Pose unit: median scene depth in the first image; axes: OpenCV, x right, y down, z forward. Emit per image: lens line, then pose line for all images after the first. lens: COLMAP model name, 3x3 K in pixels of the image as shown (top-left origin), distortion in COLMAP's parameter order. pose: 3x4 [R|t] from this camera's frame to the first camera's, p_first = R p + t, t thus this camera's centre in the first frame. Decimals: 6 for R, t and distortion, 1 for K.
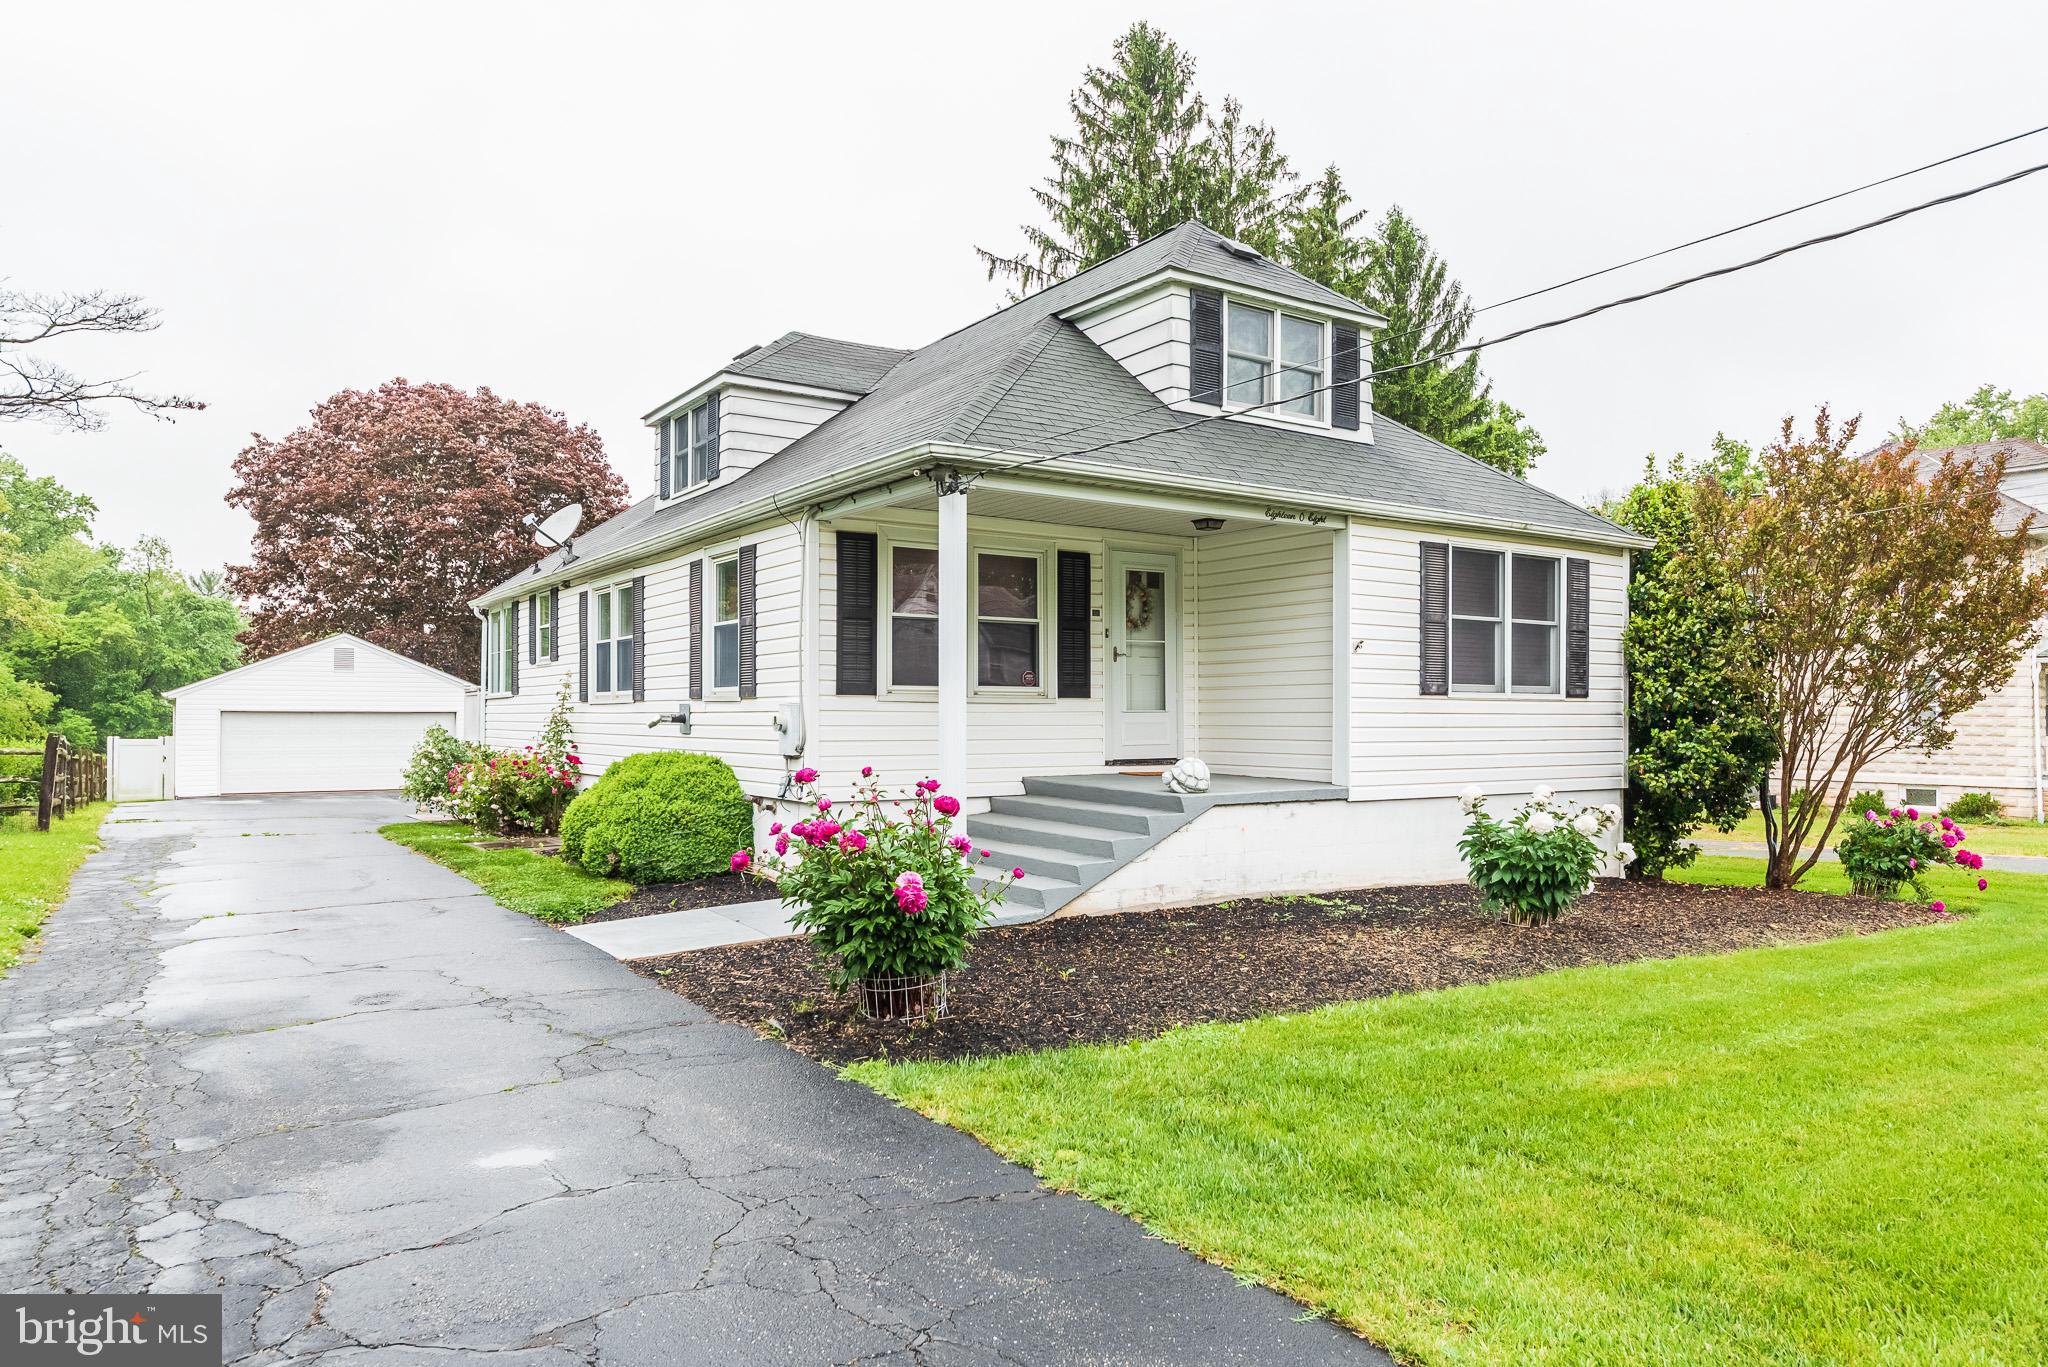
lens RADIAL K [[1221.1, 0, 1024.0], [0, 1221.1, 683.5], [0, 0, 1]] dist [0.001168, 0.000842]
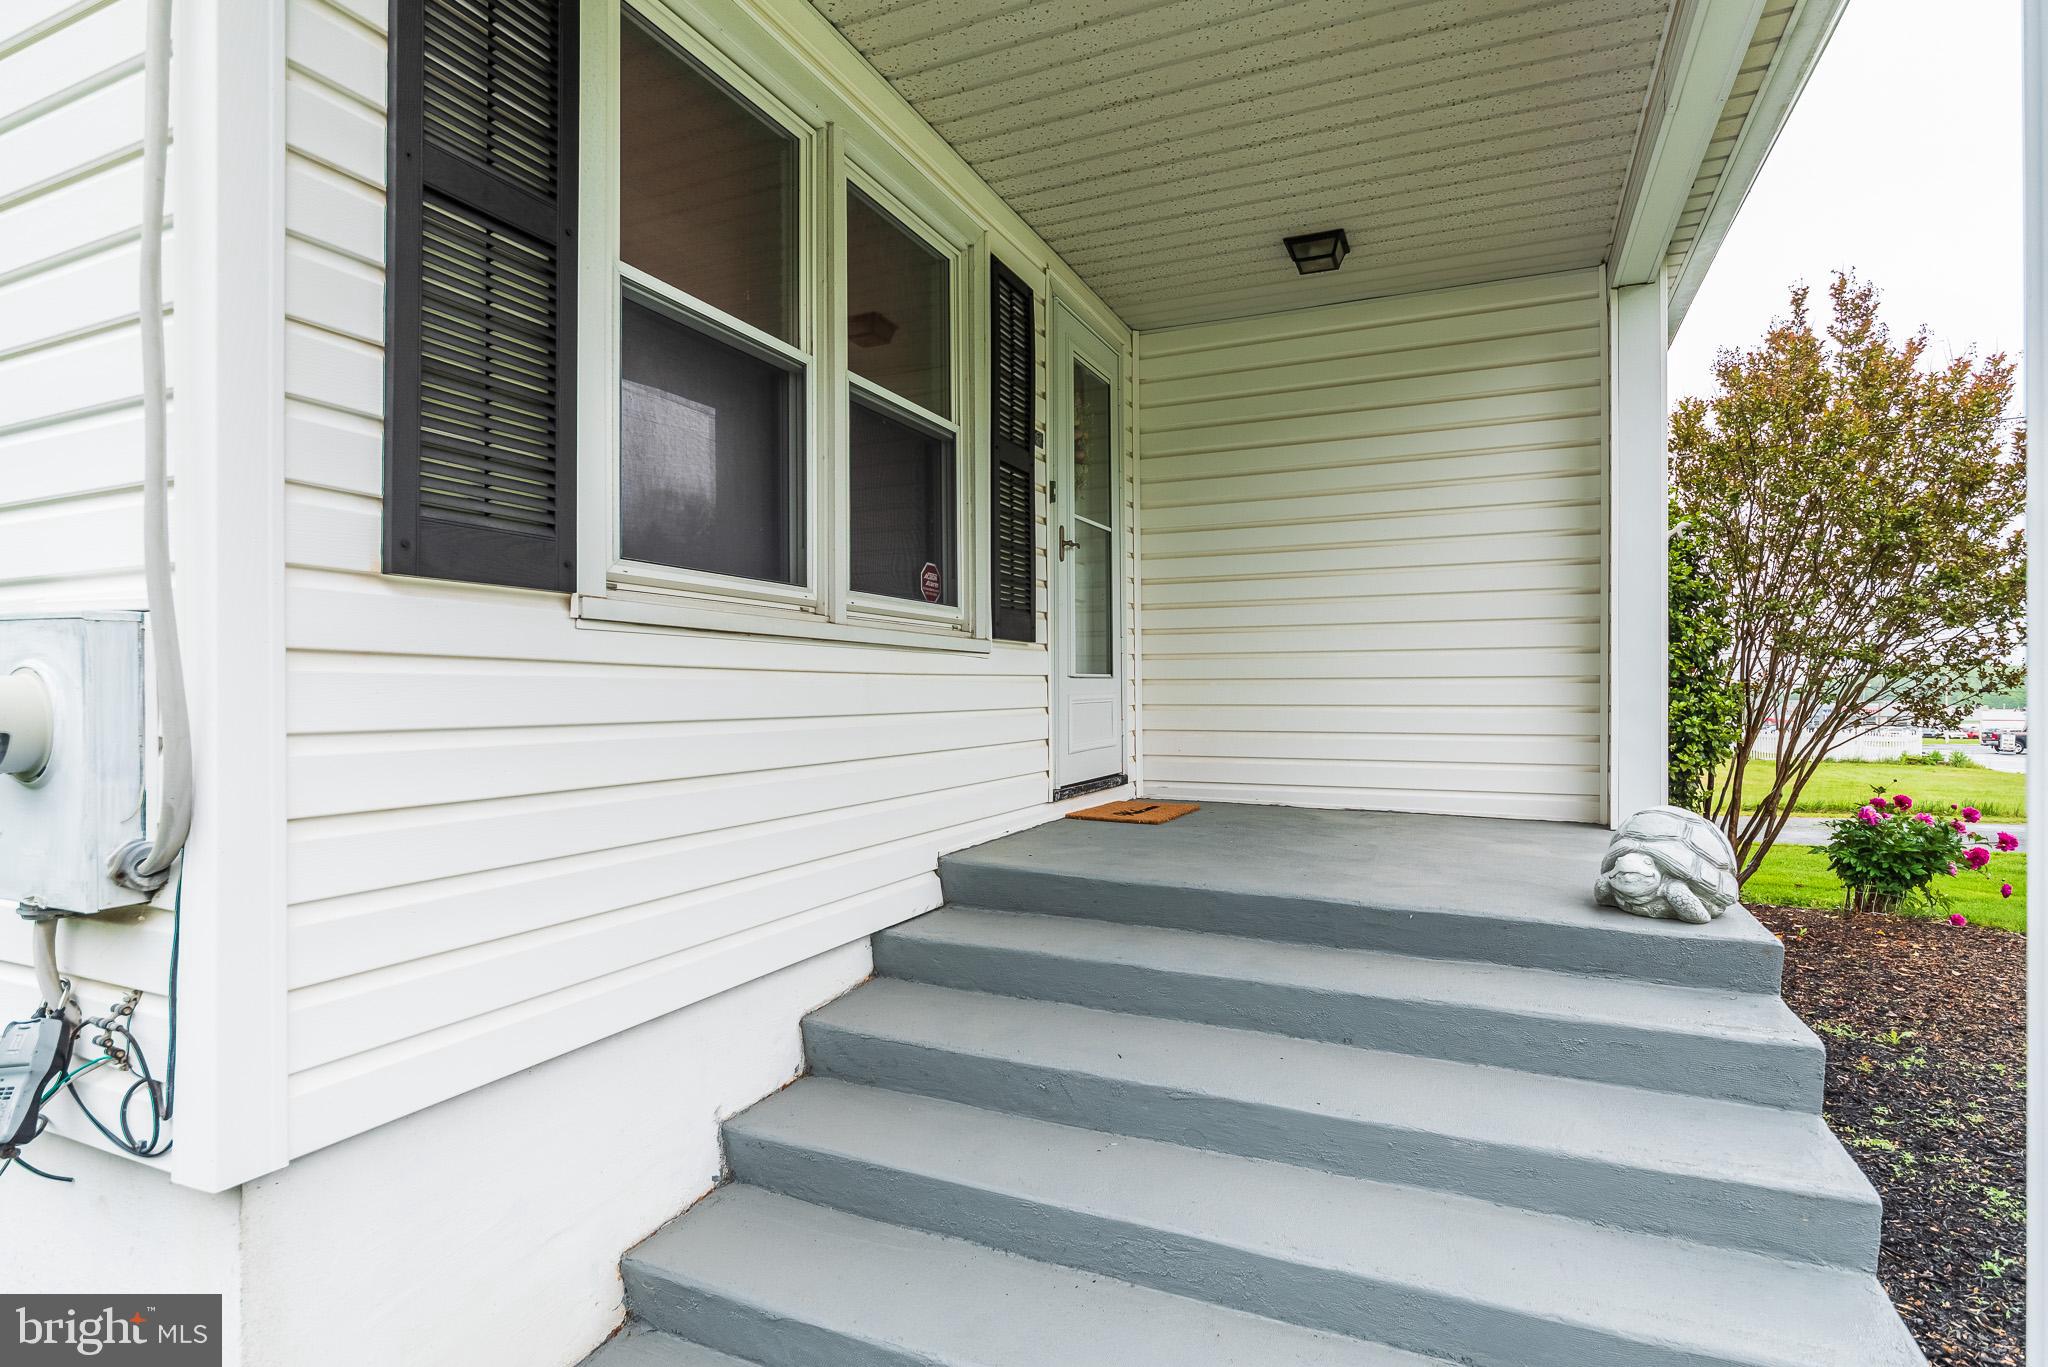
lens RADIAL K [[1076.6, 0, 1024.0], [0, 1076.6, 683.5], [0, 0, 1]] dist [0.013609, 0.000146]
pose [[0.868884, -0.000323, 0.495016, -0.131787], [-0.009725, 0.999796, 0.017723, 0.019983], [-0.494921, -0.020213, 0.868703, 0.699969]]
